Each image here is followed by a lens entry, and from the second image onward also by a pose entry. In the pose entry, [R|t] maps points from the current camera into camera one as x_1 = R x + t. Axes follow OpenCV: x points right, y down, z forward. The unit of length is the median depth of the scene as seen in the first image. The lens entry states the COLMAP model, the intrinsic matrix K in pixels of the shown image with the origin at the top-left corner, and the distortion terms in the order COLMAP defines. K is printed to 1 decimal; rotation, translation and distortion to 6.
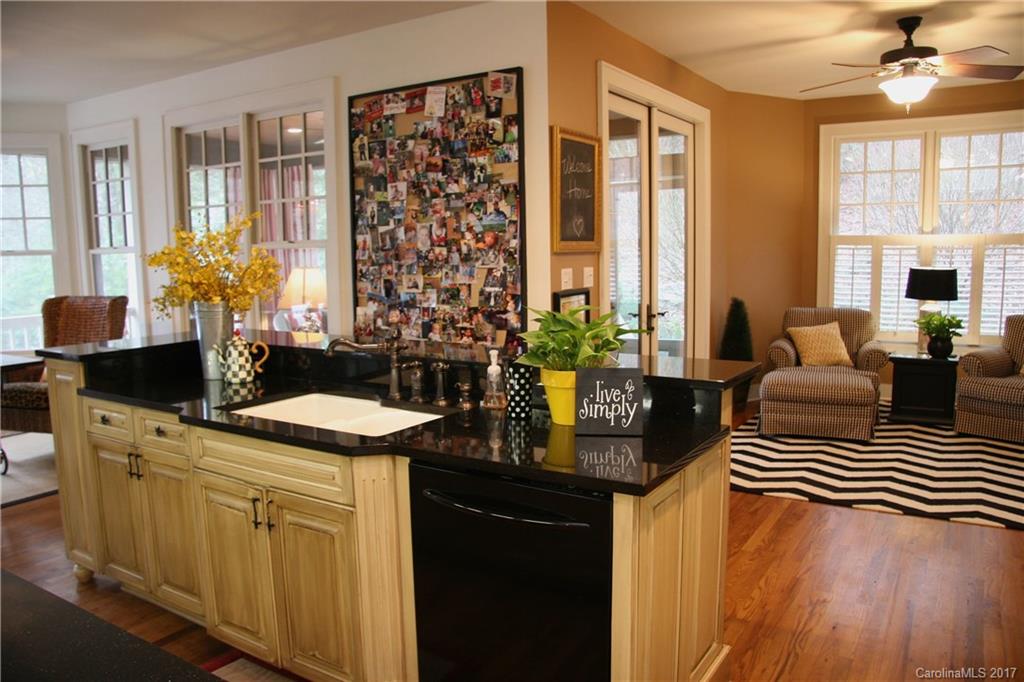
lens RADIAL K [[803.4, 0, 517.3], [0, 803.4, 337.6], [0, 0, 1]] dist [-0.051992, 0.046352]
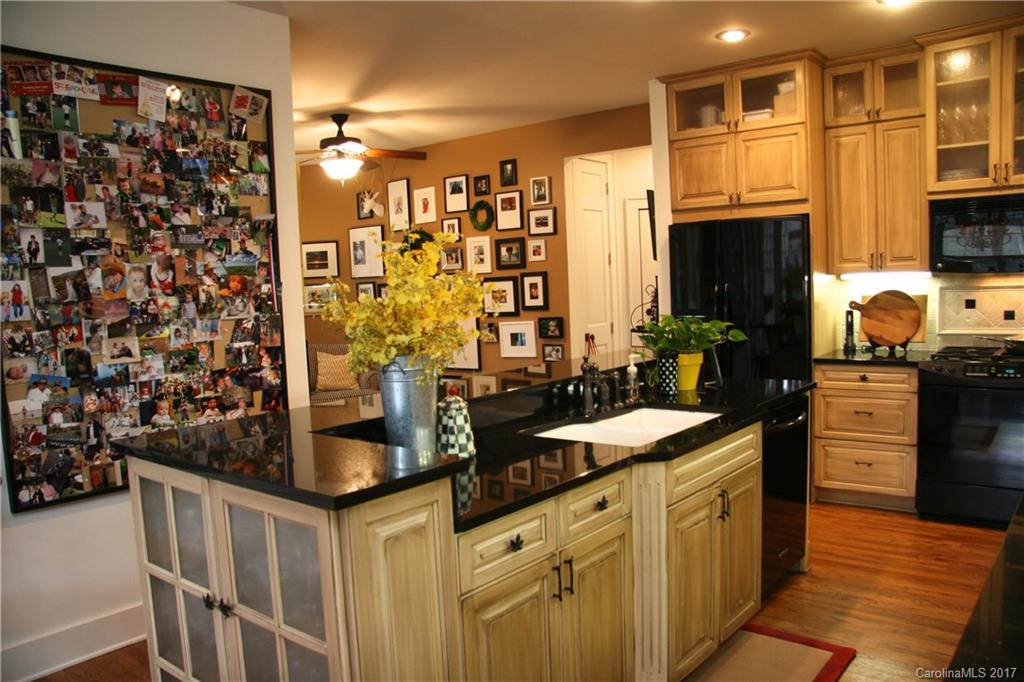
lens RADIAL K [[803.4, 0, 519.4], [0, 803.4, 349.1], [0, 0, 1]] dist [-0.051992, 0.046352]
pose [[0.113843, -0.081772, 0.990128, -0.792938], [0.142613, 0.987631, 0.065168, -0.066116], [-0.983210, 0.133787, 0.124097, 0.597129]]
